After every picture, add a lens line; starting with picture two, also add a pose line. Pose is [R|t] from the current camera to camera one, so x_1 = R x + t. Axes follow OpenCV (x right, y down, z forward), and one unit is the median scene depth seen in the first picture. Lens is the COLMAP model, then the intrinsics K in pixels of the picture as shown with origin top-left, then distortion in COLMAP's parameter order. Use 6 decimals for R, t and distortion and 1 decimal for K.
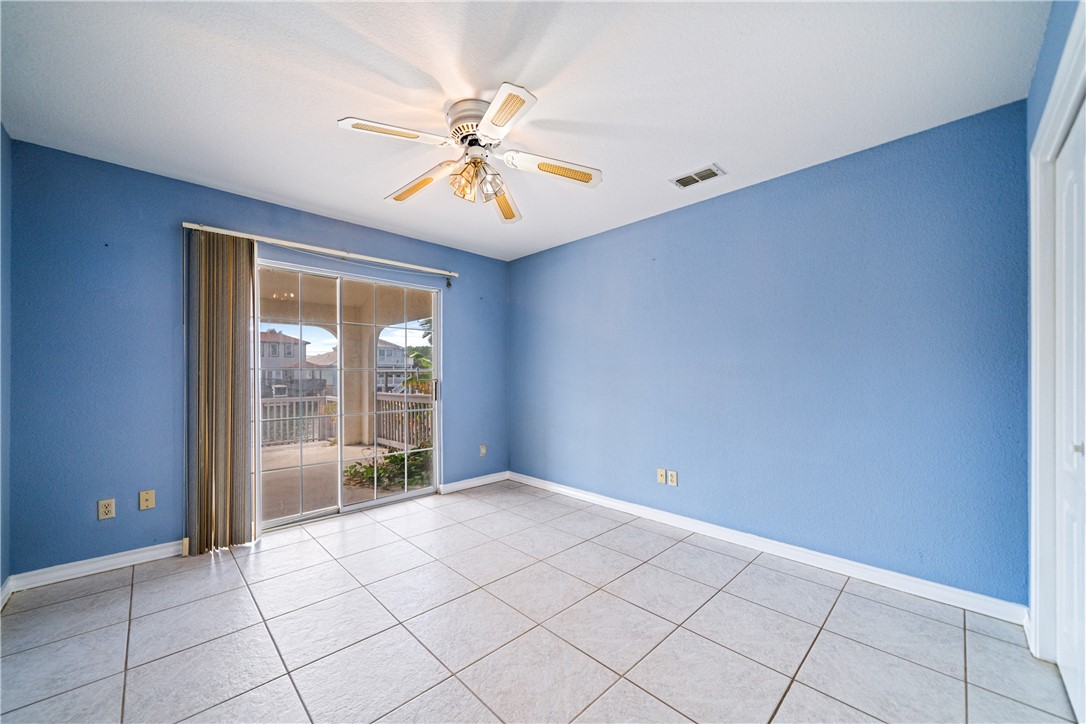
lens RADIAL K [[412.4, 0, 554.4], [0, 412.4, 377.4], [0, 0, 1]] dist [-0.001540, -0.000661]
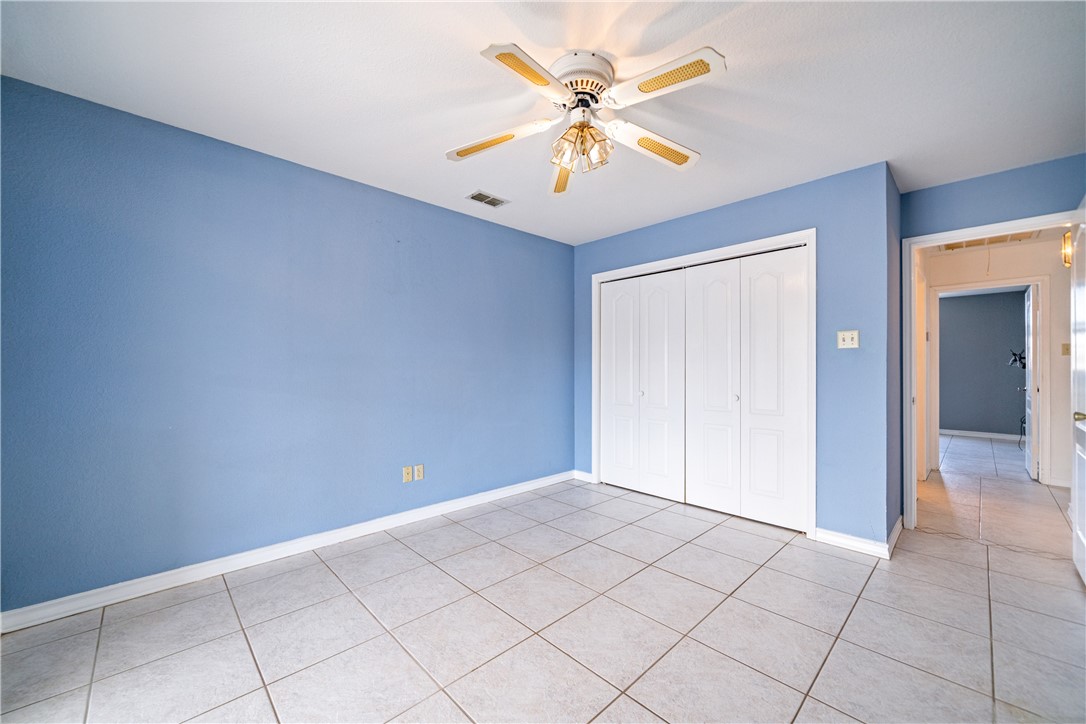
lens RADIAL K [[412.4, 0, 542.2], [0, 412.4, 370.5], [0, 0, 1]] dist [-0.001540, -0.000661]
pose [[0.013385, -0.006833, 0.999887, -0.730730], [-0.004263, 0.999967, 0.006891, -0.007275], [-0.999901, -0.004355, 0.013356, 0.730757]]
